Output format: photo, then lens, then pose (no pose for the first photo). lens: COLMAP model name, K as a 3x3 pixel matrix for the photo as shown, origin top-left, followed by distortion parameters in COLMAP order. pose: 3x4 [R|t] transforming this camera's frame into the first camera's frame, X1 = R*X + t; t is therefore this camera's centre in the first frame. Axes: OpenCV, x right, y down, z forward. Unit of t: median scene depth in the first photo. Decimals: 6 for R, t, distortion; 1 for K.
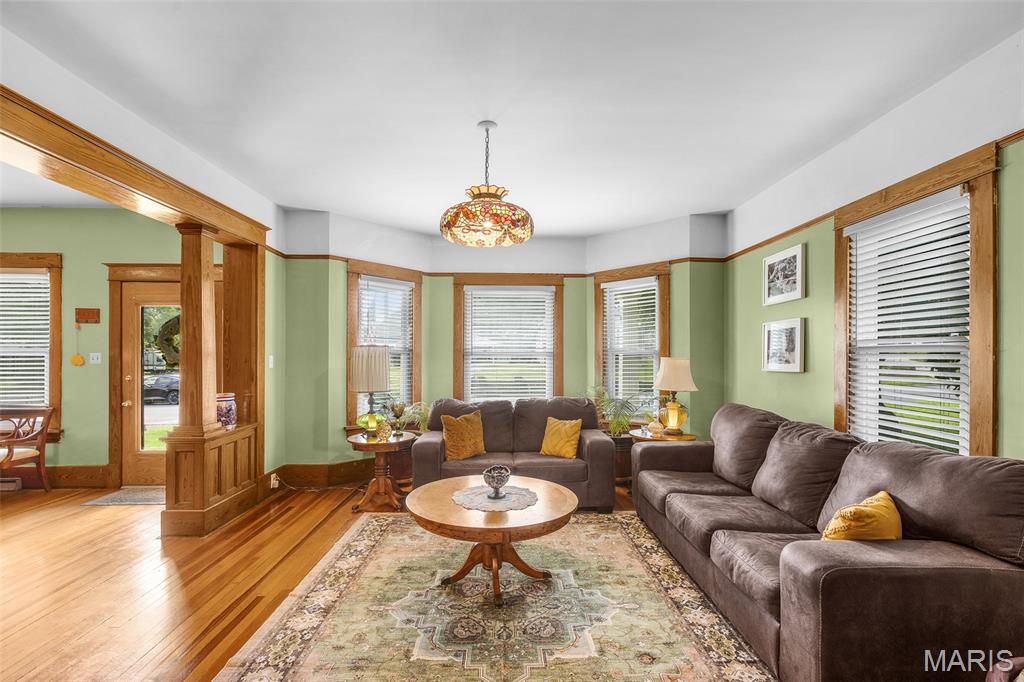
lens RADIAL K [[461.6, 0, 513.4], [0, 461.6, 348.5], [0, 0, 1]] dist [-0.022224, 0.012553]
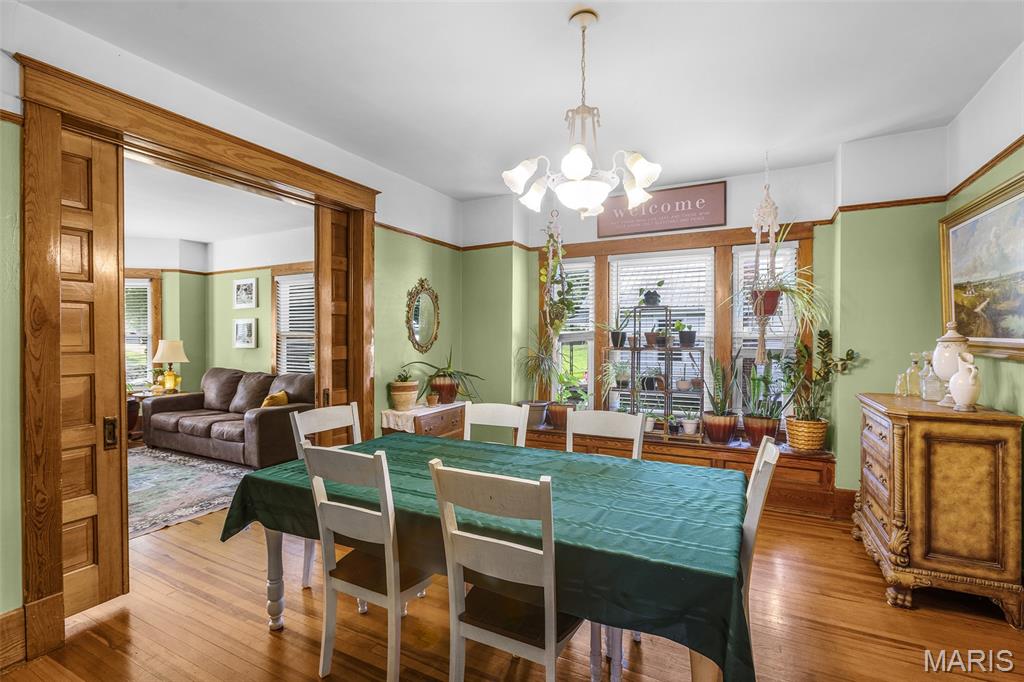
lens RADIAL K [[461.6, 0, 518.1], [0, 461.6, 339.8], [0, 0, 1]] dist [-0.022224, 0.012553]
pose [[0.481949, -0.011581, 0.876123, -0.421222], [-0.012731, 0.999715, 0.020218, -0.027830], [-0.876107, -0.020898, 0.481664, -0.717241]]
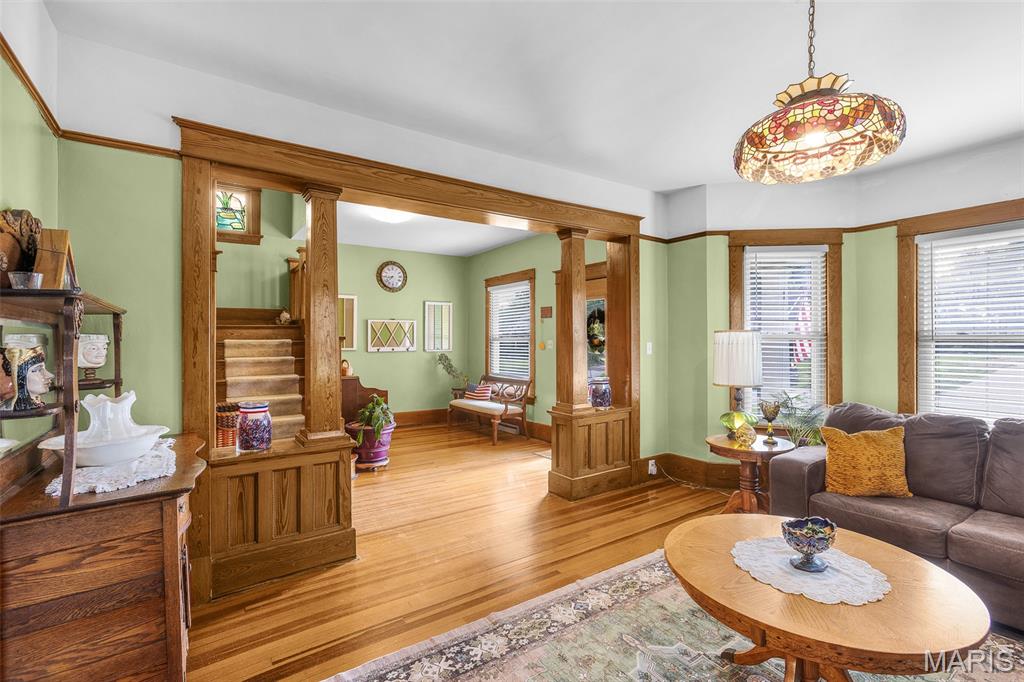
lens RADIAL K [[461.6, 0, 514.7], [0, 461.6, 336.9], [0, 0, 1]] dist [-0.022224, 0.012553]
pose [[0.540970, -0.010692, -0.840974, 0.185667], [0.018194, 0.999834, -0.001008, -0.001888], [0.840845, -0.014755, 0.541075, 0.218122]]
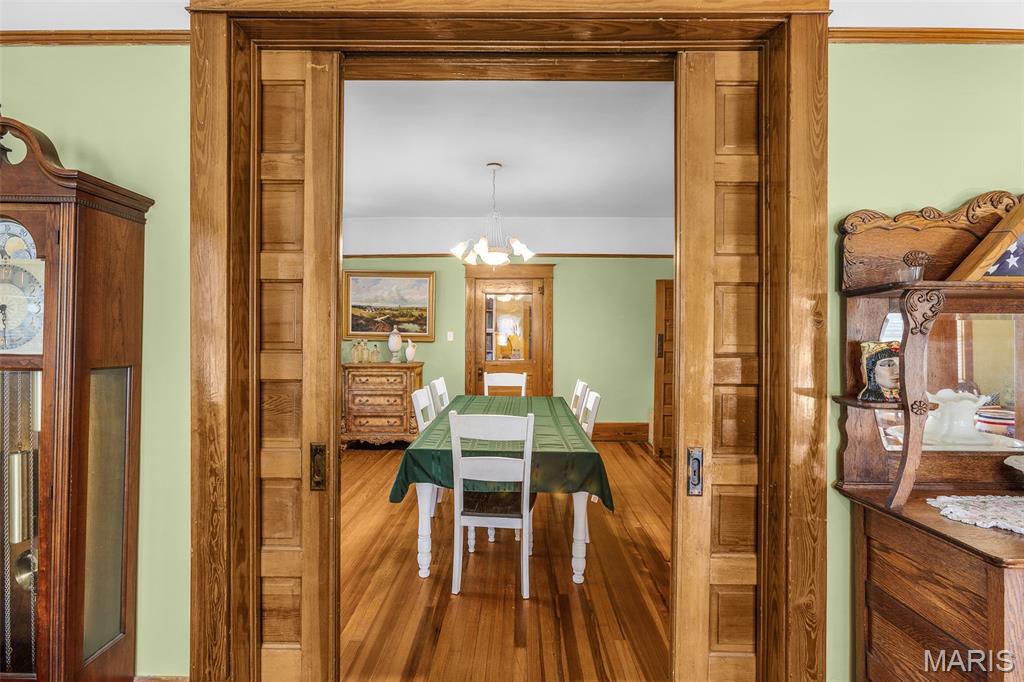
lens RADIAL K [[461.6, 0, 513.4], [0, 461.6, 335.9], [0, 0, 1]] dist [-0.022224, 0.012553]
pose [[-0.999212, -0.007059, 0.039050, -0.015059], [-0.007524, 0.999902, -0.011779, 0.000358], [-0.038963, -0.012064, -0.999168, 0.449271]]
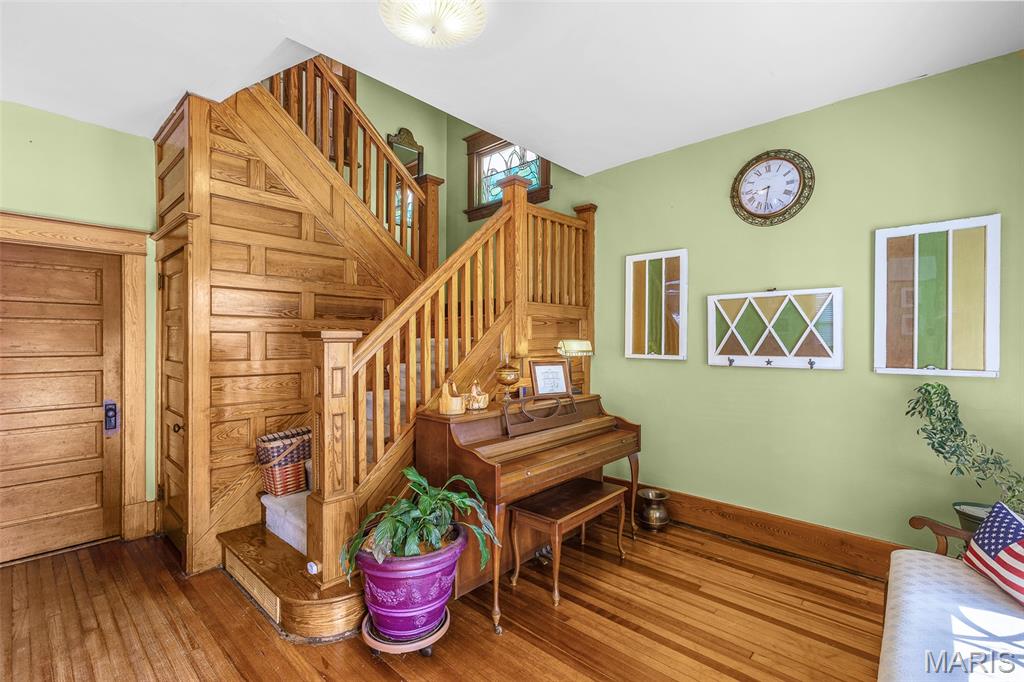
lens RADIAL K [[461.6, 0, 513.7], [0, 461.6, 341.9], [0, 0, 1]] dist [-0.022224, 0.012553]
pose [[-0.692751, -0.006195, -0.721150, -0.770856], [0.005013, 0.999898, -0.013405, 0.011108], [0.721159, -0.012902, -0.692649, 1.016073]]
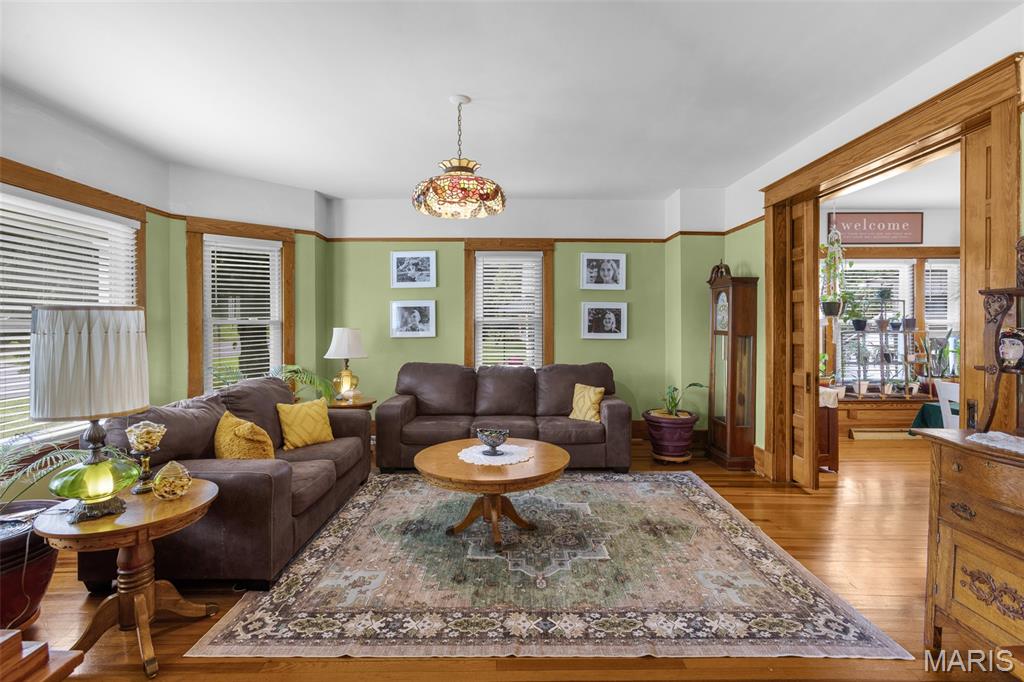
lens RADIAL K [[461.6, 0, 510.7], [0, 461.6, 324.8], [0, 0, 1]] dist [-0.022224, 0.012553]
pose [[0.027891, -0.003940, 0.999603, -0.774273], [-0.016019, 0.999862, 0.004388, 0.001081], [-0.999483, -0.016135, 0.027824, 0.627337]]
